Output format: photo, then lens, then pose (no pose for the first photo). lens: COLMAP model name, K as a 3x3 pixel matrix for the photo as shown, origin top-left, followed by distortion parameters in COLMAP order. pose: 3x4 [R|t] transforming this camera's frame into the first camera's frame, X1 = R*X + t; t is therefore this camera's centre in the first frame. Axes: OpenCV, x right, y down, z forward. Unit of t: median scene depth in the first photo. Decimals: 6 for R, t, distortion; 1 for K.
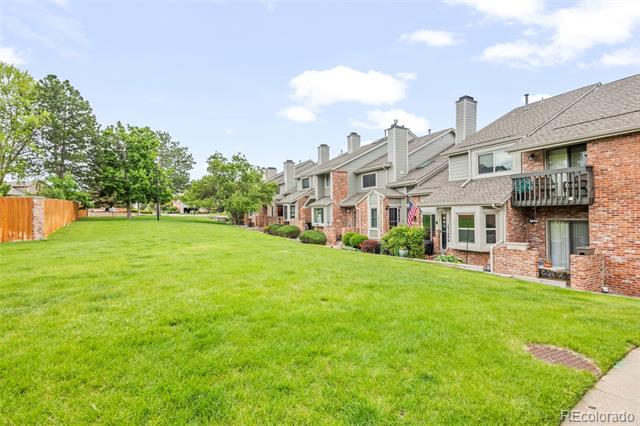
lens RADIAL K [[293.4, 0, 319.4], [0, 293.4, 211.2], [0, 0, 1]] dist [0.011242, -0.002922]
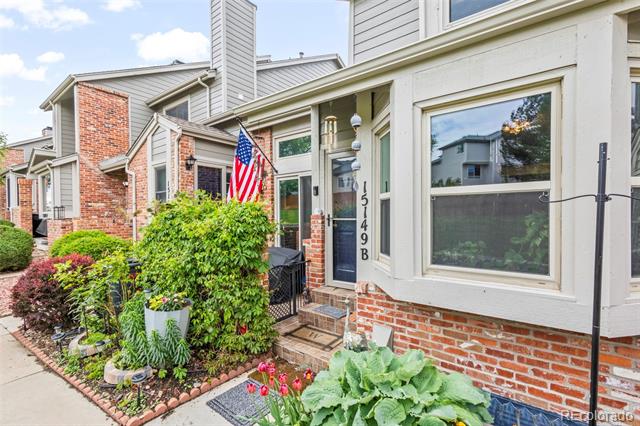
lens RADIAL K [[293.4, 0, 318.0], [0, 293.4, 216.6], [0, 0, 1]] dist [0.011242, -0.002922]
pose [[0.915336, 0.007741, 0.402615, 0.281247], [-0.012454, 0.999881, 0.009090, 0.062120], [-0.402497, -0.013335, 0.915324, 0.727005]]
